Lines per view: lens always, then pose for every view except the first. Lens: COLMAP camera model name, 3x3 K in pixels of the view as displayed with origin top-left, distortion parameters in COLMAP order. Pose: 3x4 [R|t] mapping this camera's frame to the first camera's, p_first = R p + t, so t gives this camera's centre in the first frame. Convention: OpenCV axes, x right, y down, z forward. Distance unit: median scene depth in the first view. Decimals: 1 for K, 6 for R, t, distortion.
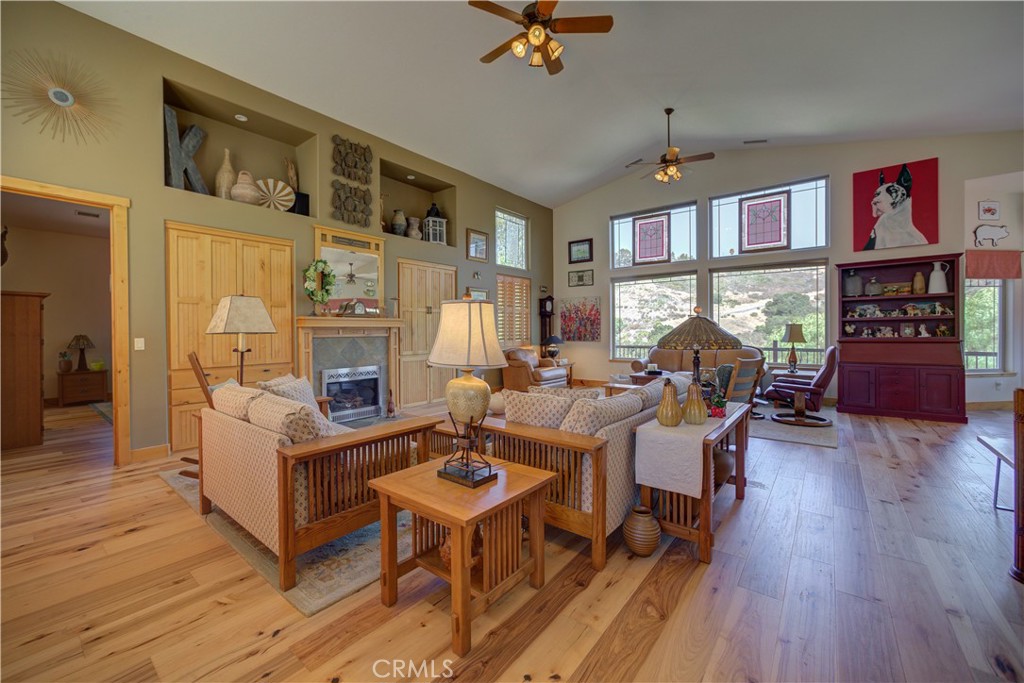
lens RADIAL K [[404.7, 0, 505.0], [0, 404.7, 335.1], [0, 0, 1]] dist [-0.028338, 0.011859]
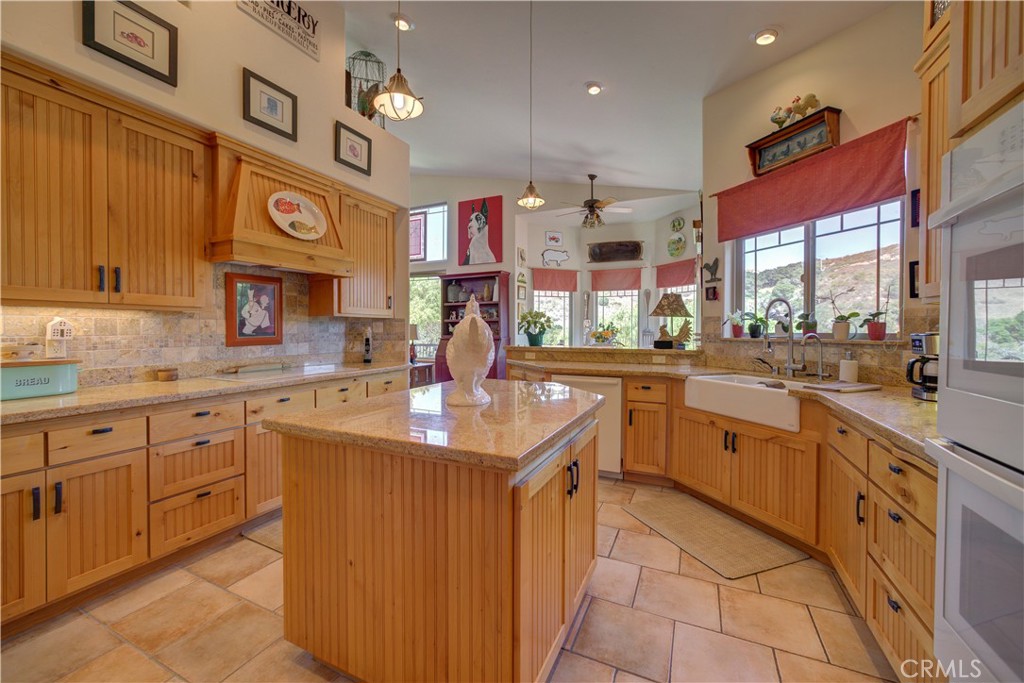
lens RADIAL K [[404.7, 0, 505.0], [0, 404.7, 335.1], [0, 0, 1]] dist [-0.028338, 0.011859]
pose [[0.974388, 0.005323, 0.224812, 0.760085], [-0.006111, 0.999977, 0.002812, 0.000684], [-0.224792, -0.004114, 0.974398, -0.257067]]
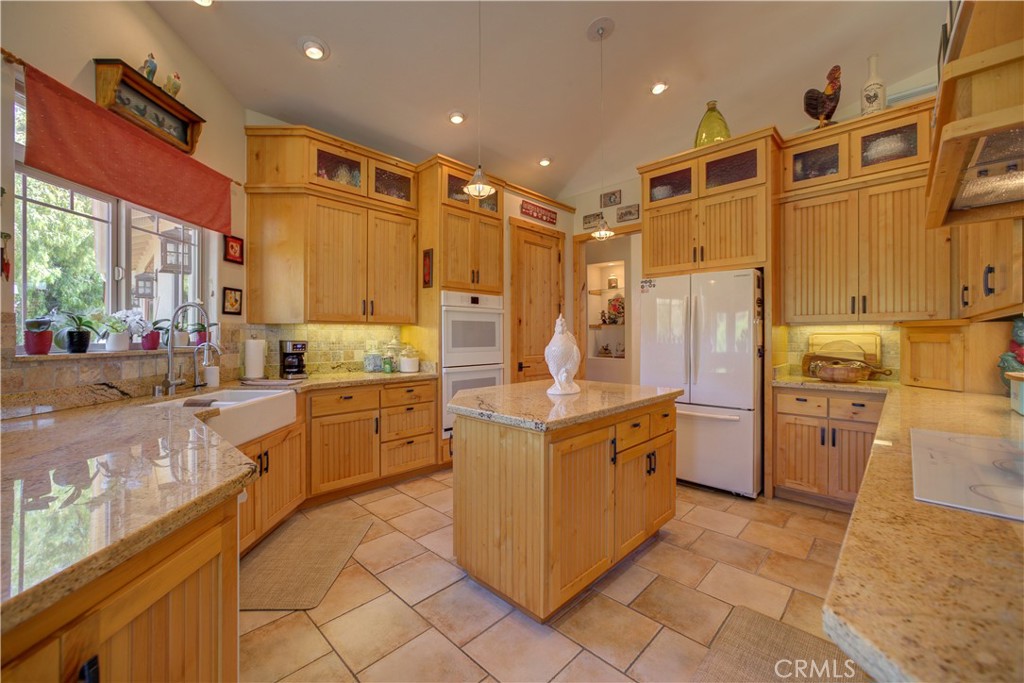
lens RADIAL K [[404.7, 0, 505.0], [0, 404.7, 335.1], [0, 0, 1]] dist [-0.028338, 0.011859]
pose [[-0.995231, 0.006496, 0.097332, 0.820653], [0.007206, 0.999950, 0.006936, -0.010197], [-0.097282, 0.007604, -0.995228, 0.456176]]
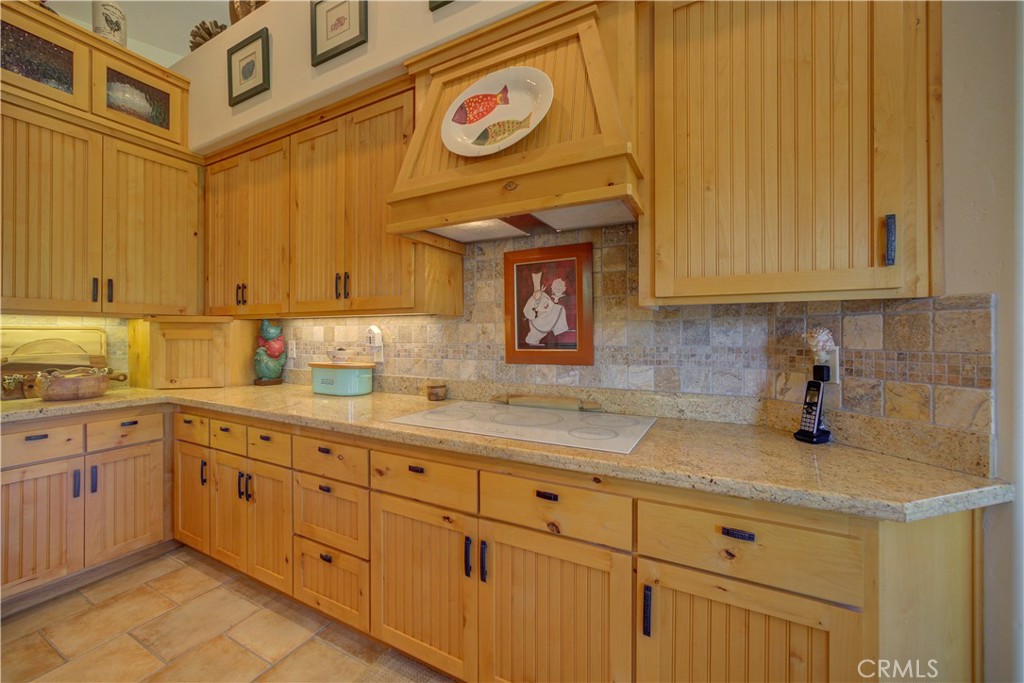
lens RADIAL K [[404.7, 0, 505.0], [0, 404.7, 335.1], [0, 0, 1]] dist [-0.028338, 0.011859]
pose [[0.192386, 0.008187, -0.981285, 0.862804], [-0.011601, 0.999914, 0.006068, -0.006391], [0.981251, 0.010217, 0.192464, 0.215571]]
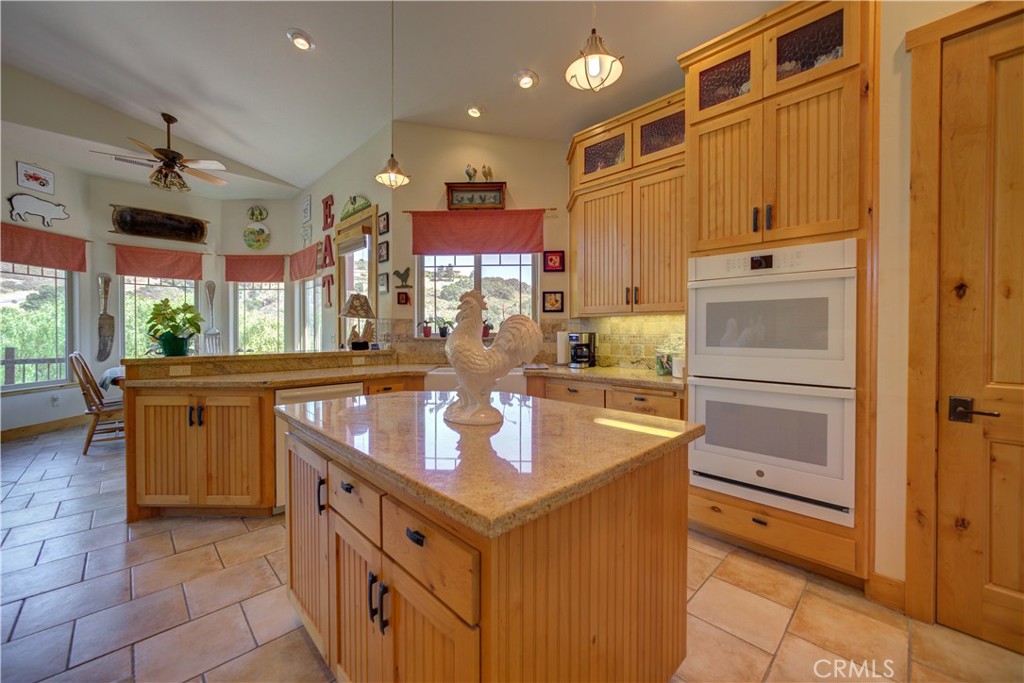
lens RADIAL K [[404.7, 0, 505.0], [0, 404.7, 335.1], [0, 0, 1]] dist [-0.028338, 0.011859]
pose [[0.128560, -0.004752, 0.991690, 0.556787], [0.008327, 0.999958, 0.003712, -0.001224], [-0.991667, 0.007781, 0.128594, -0.008354]]
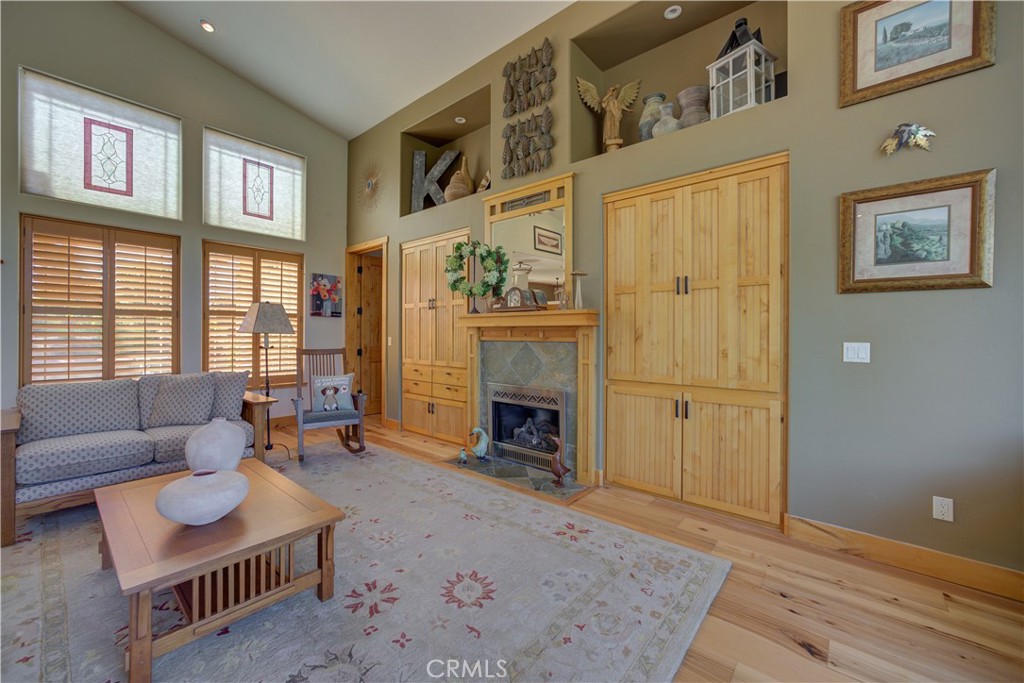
lens RADIAL K [[404.7, 0, 505.0], [0, 404.7, 335.1], [0, 0, 1]] dist [-0.028338, 0.011859]
pose [[-0.029298, 0.008189, -0.999537, 0.282793], [-0.015452, 0.999843, 0.008645, -0.010147], [0.999451, 0.015699, -0.029167, 0.922985]]
